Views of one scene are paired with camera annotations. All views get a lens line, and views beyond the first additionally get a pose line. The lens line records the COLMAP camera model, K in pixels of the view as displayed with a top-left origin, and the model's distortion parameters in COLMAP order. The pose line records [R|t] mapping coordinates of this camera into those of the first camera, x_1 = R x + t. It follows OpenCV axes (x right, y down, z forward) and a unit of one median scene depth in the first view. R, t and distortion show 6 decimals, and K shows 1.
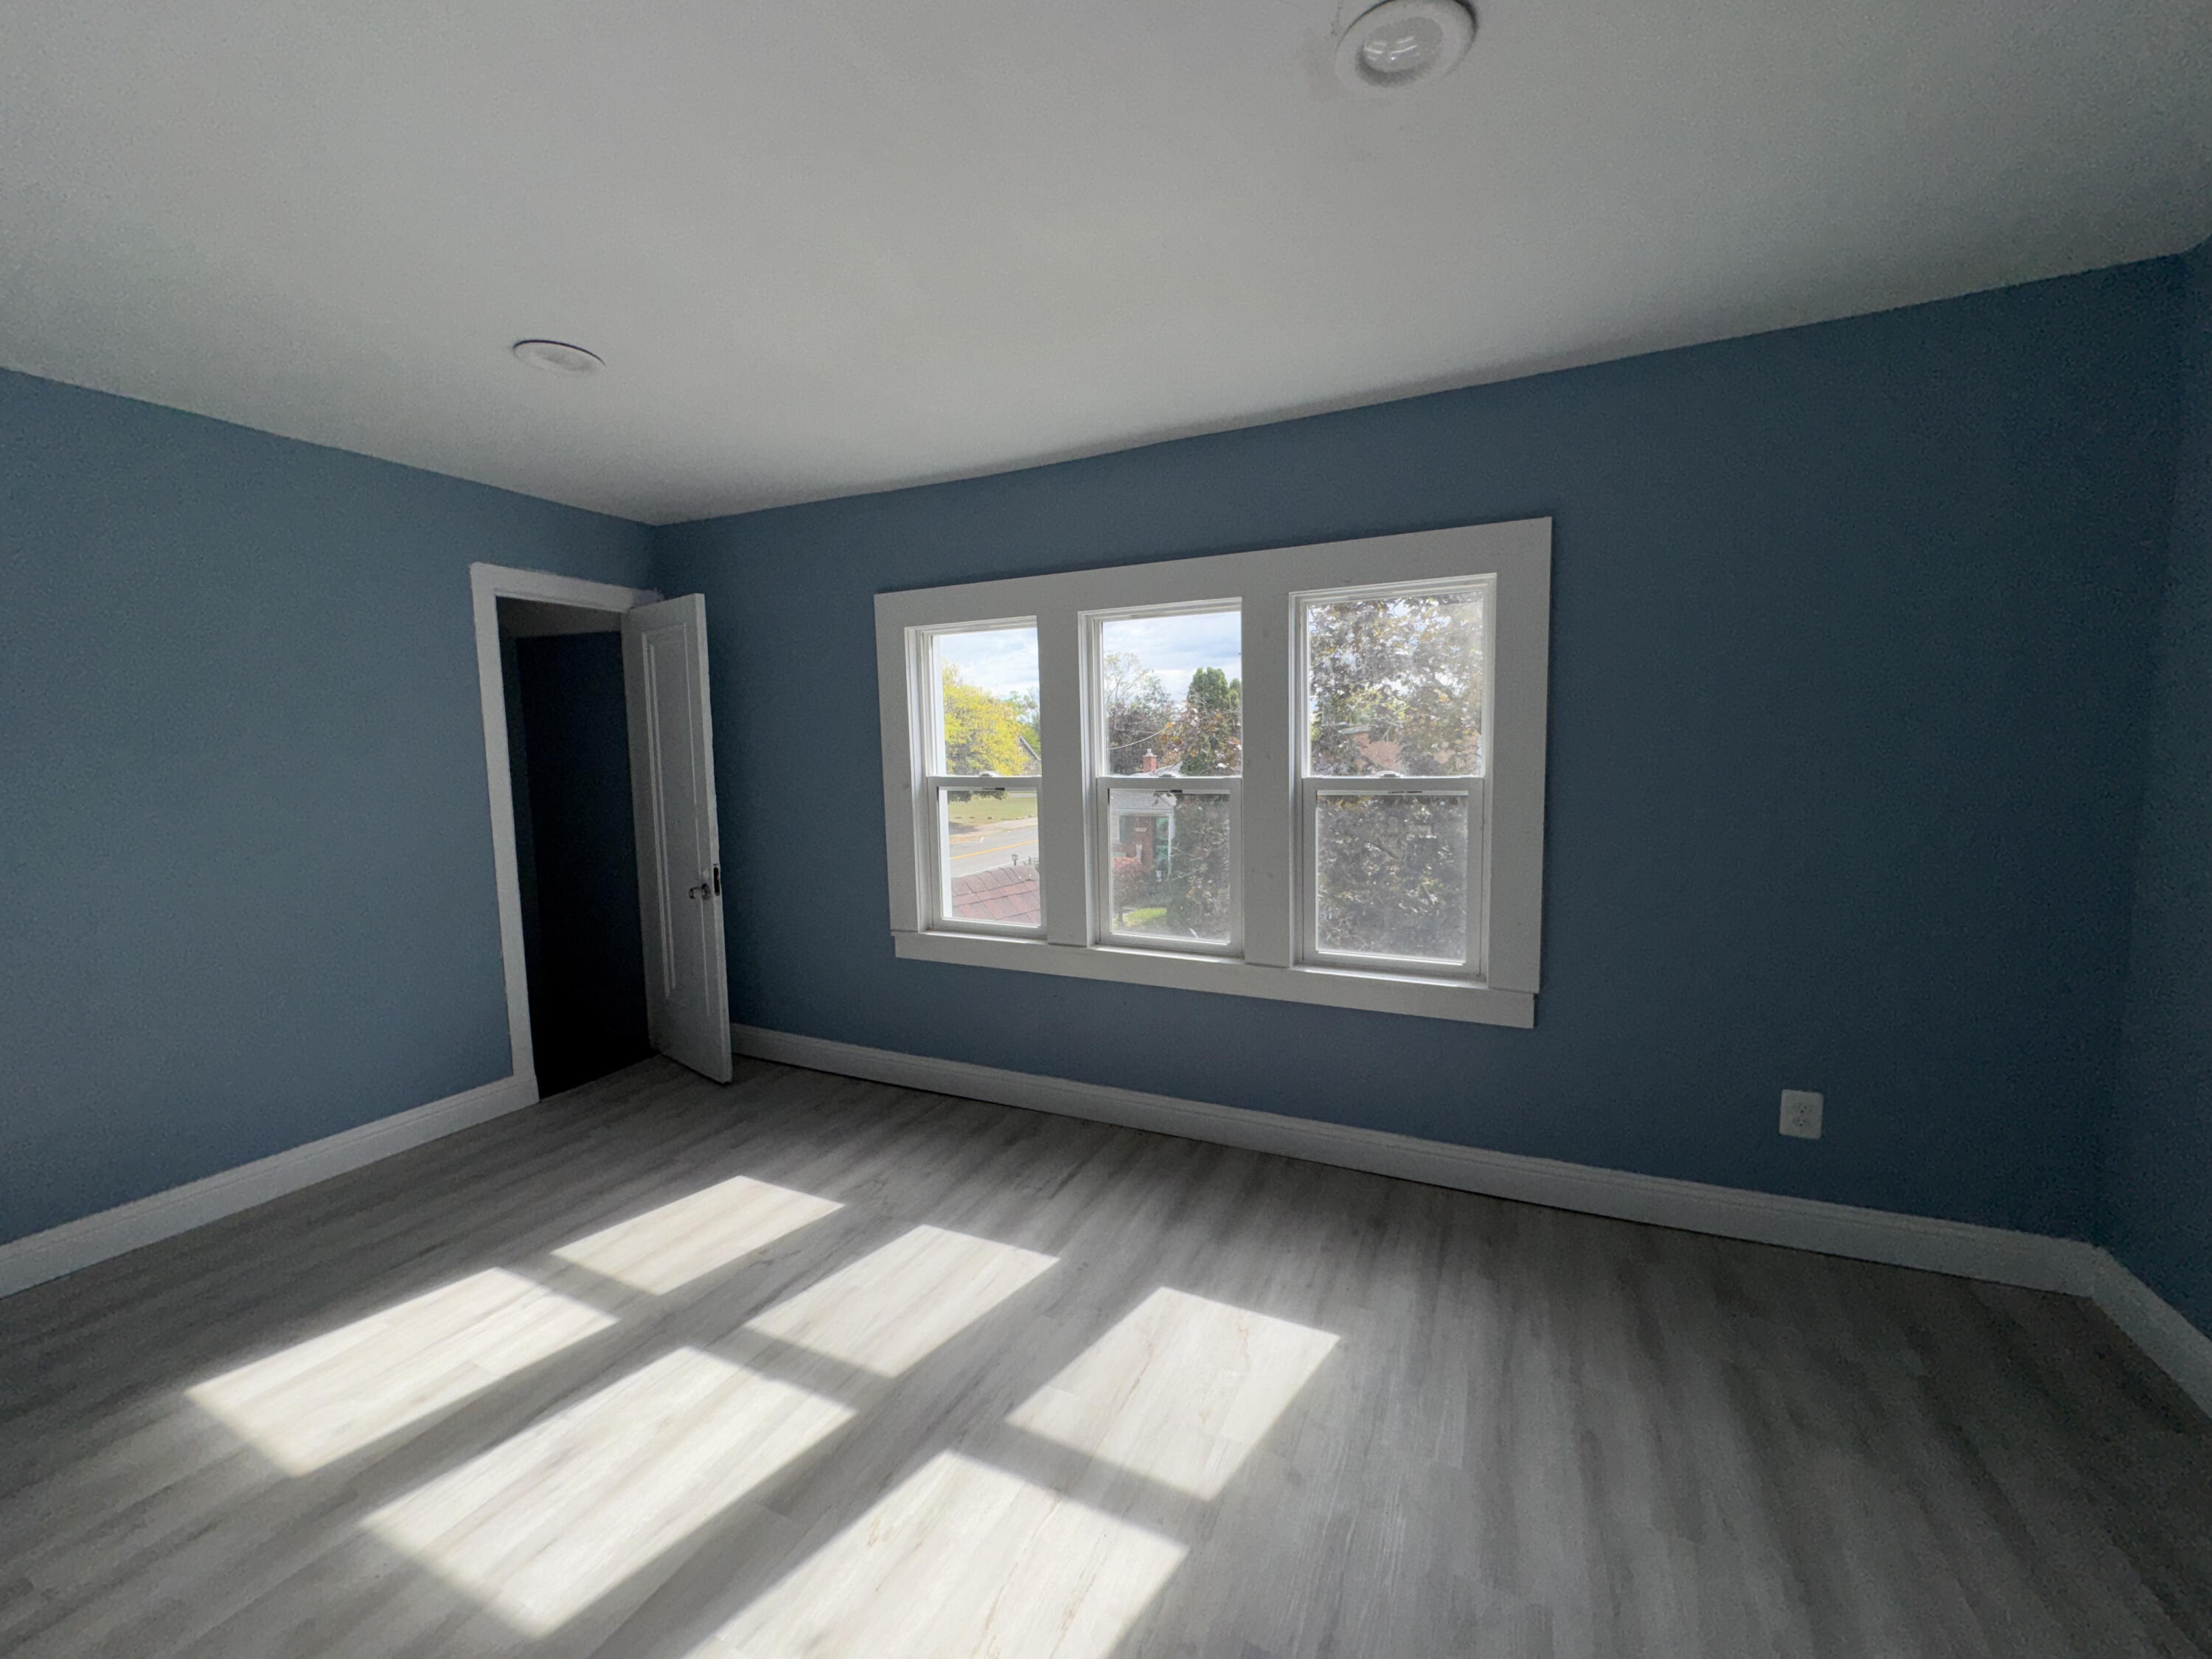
lens RADIAL K [[878.5, 0, 1106.0], [0, 878.5, 829.5], [0, 0, 1]] dist [-0.002317, -0.000140]
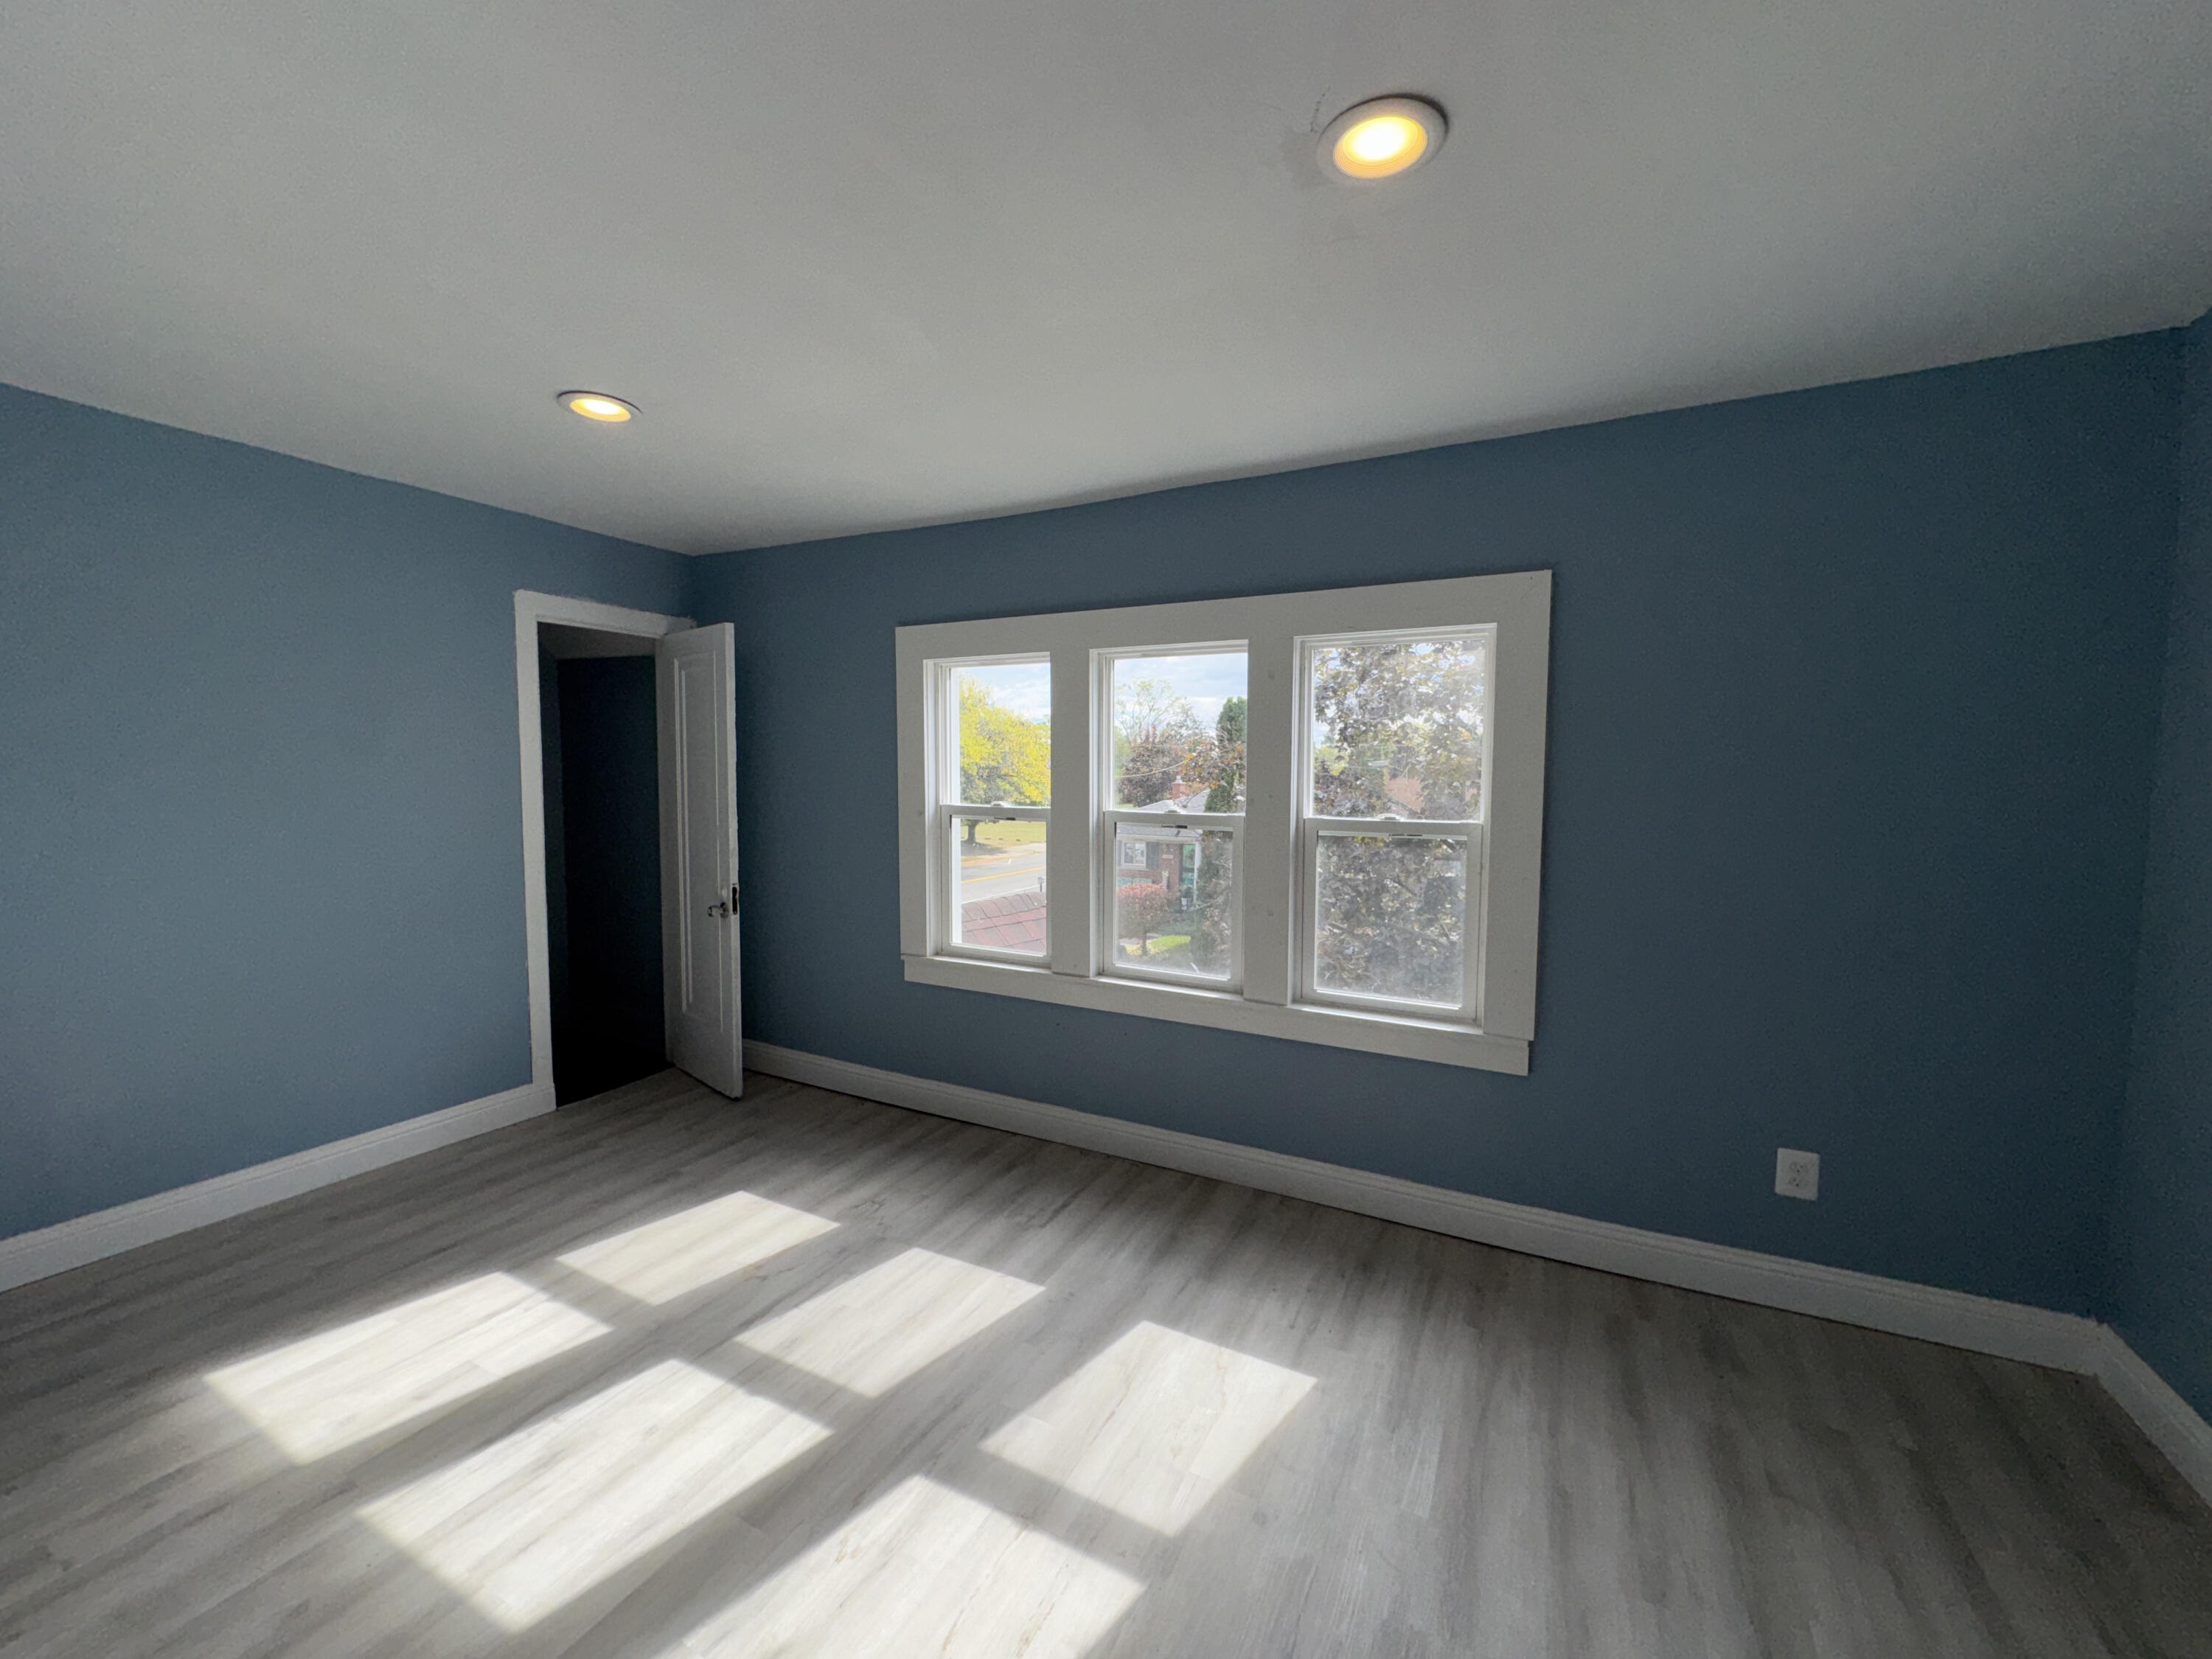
lens RADIAL K [[878.5, 0, 1106.0], [0, 878.5, 829.5], [0, 0, 1]] dist [-0.002317, -0.000140]
pose [[0.999033, 0.028403, -0.033569, 0.032170], [-0.029330, 0.999192, -0.027471, -0.011914], [0.032761, 0.028429, 0.999059, -0.022187]]
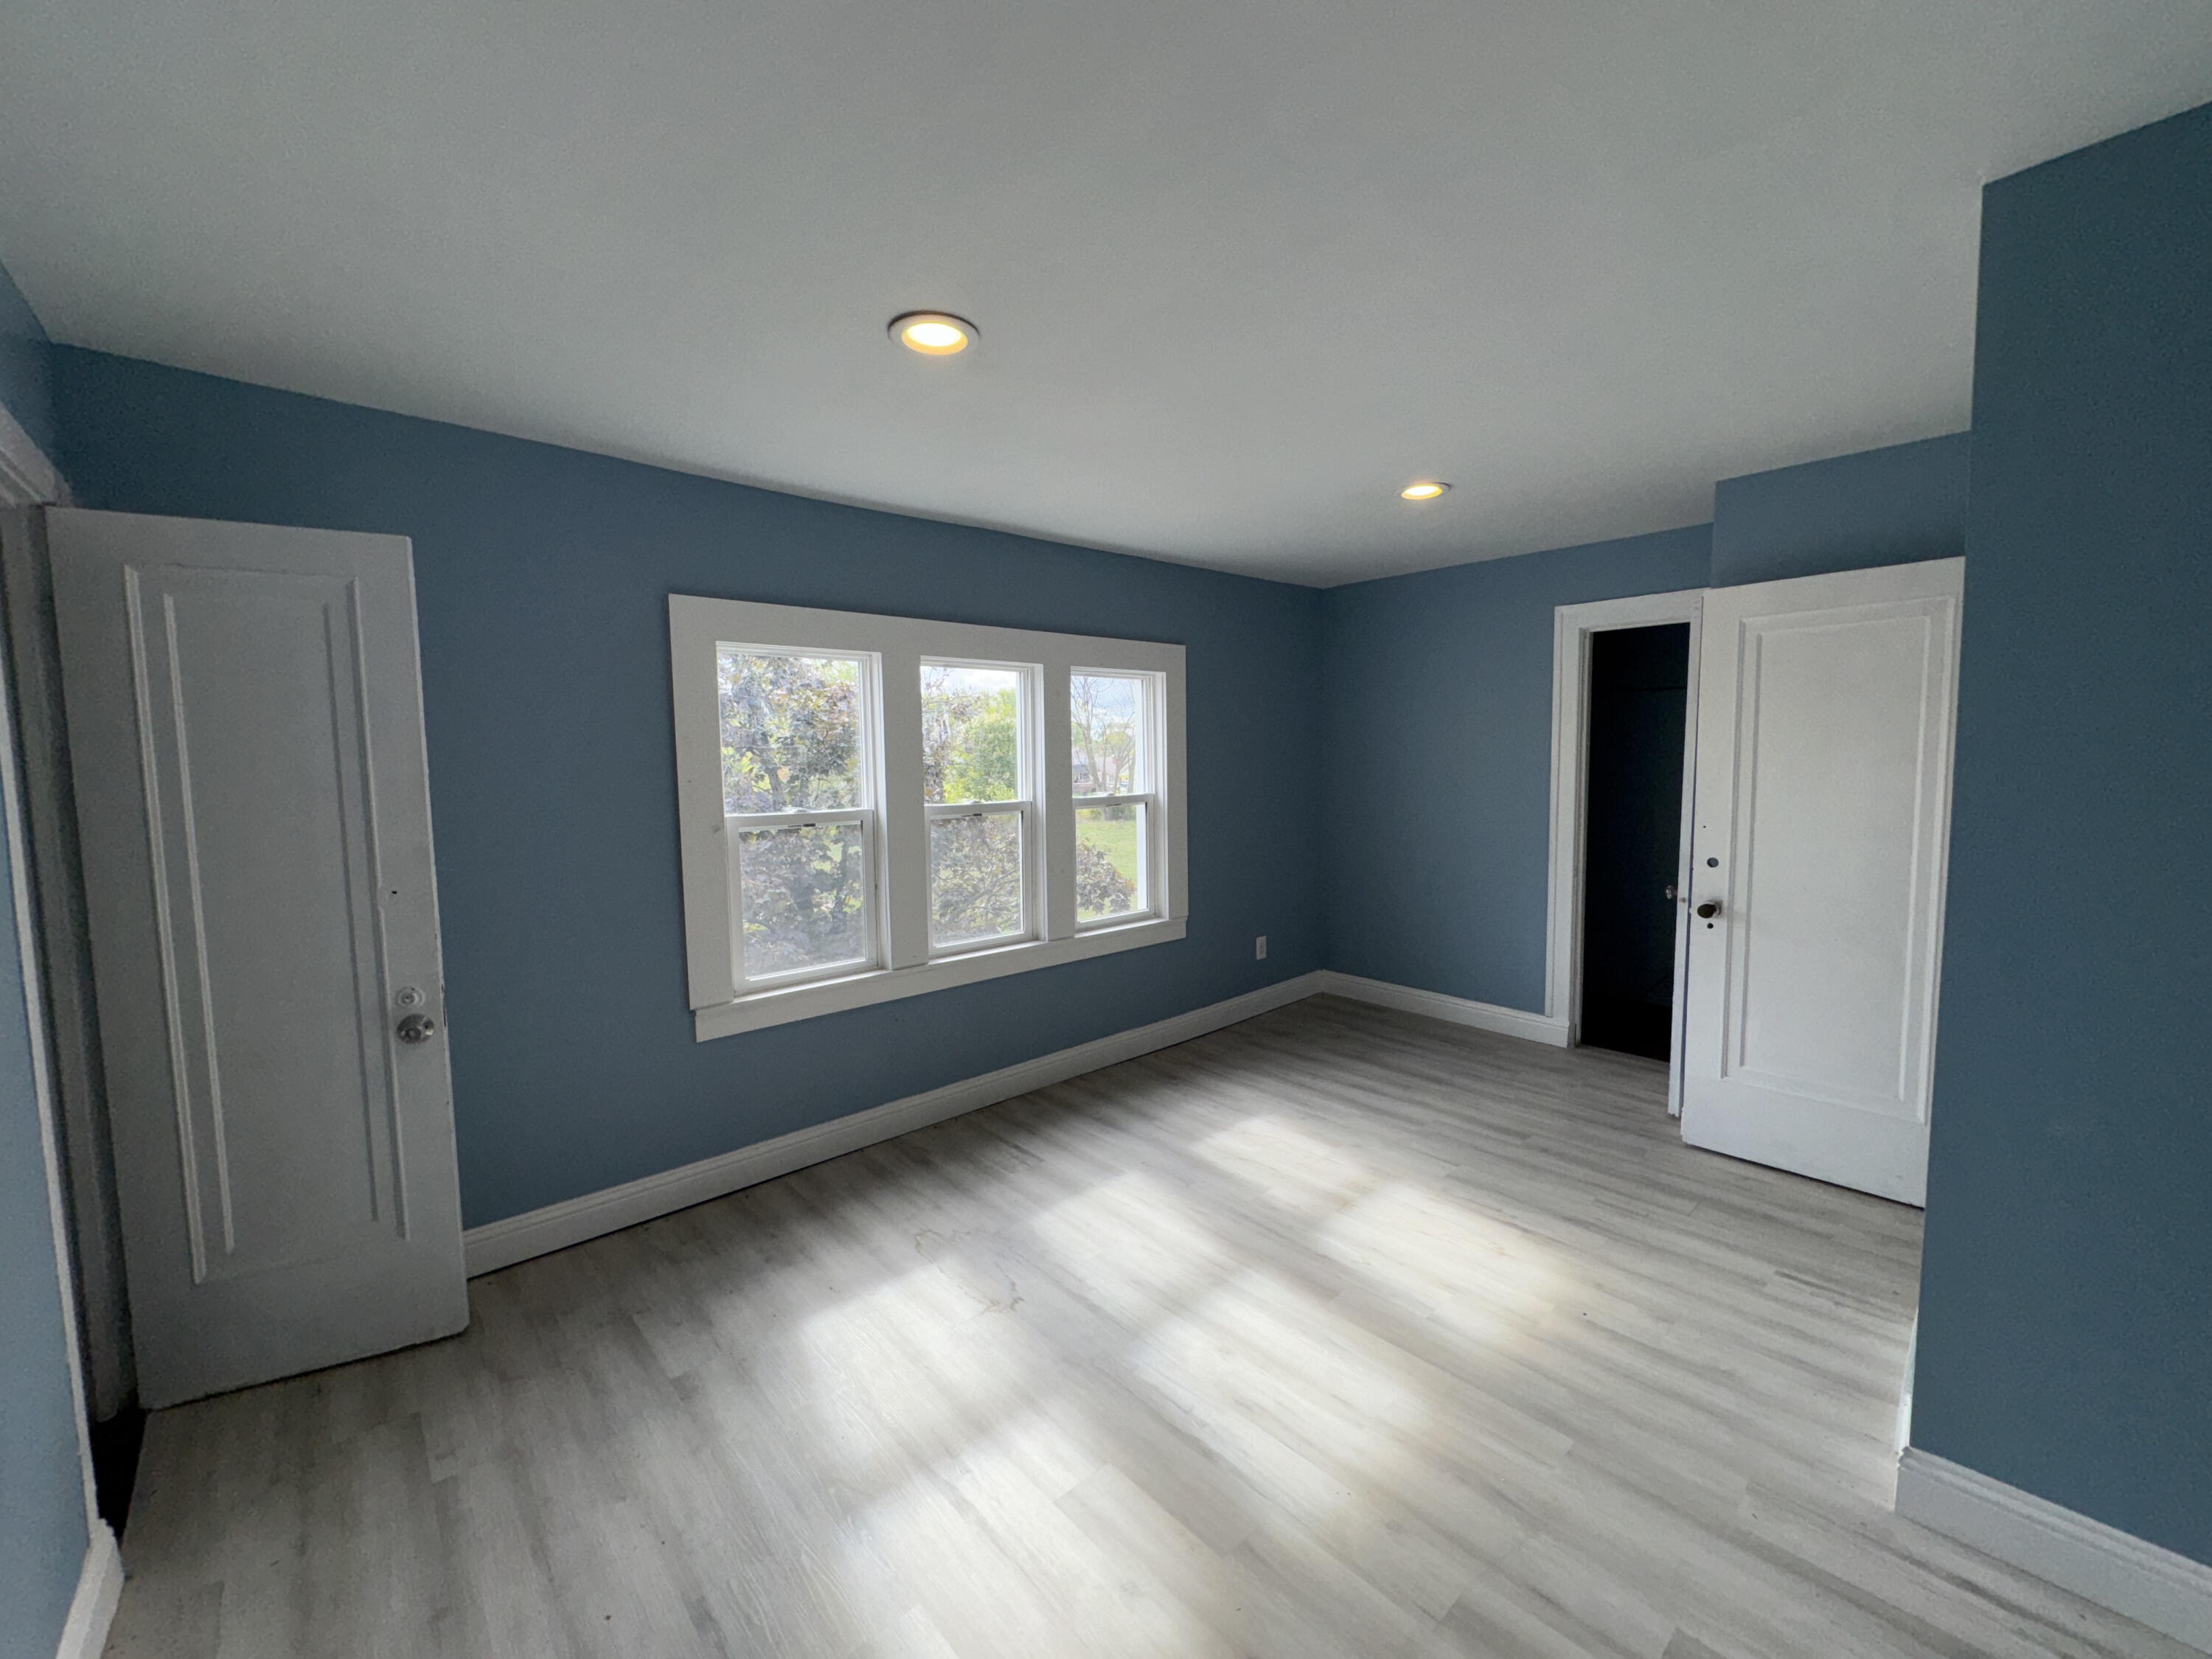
lens RADIAL K [[878.5, 0, 1106.0], [0, 878.5, 829.5], [0, 0, 1]] dist [-0.002317, -0.000140]
pose [[0.387924, -0.066598, 0.919282, -1.130639], [0.099893, 0.994549, 0.029897, -0.049674], [-0.916262, 0.080232, 0.392462, 0.443669]]
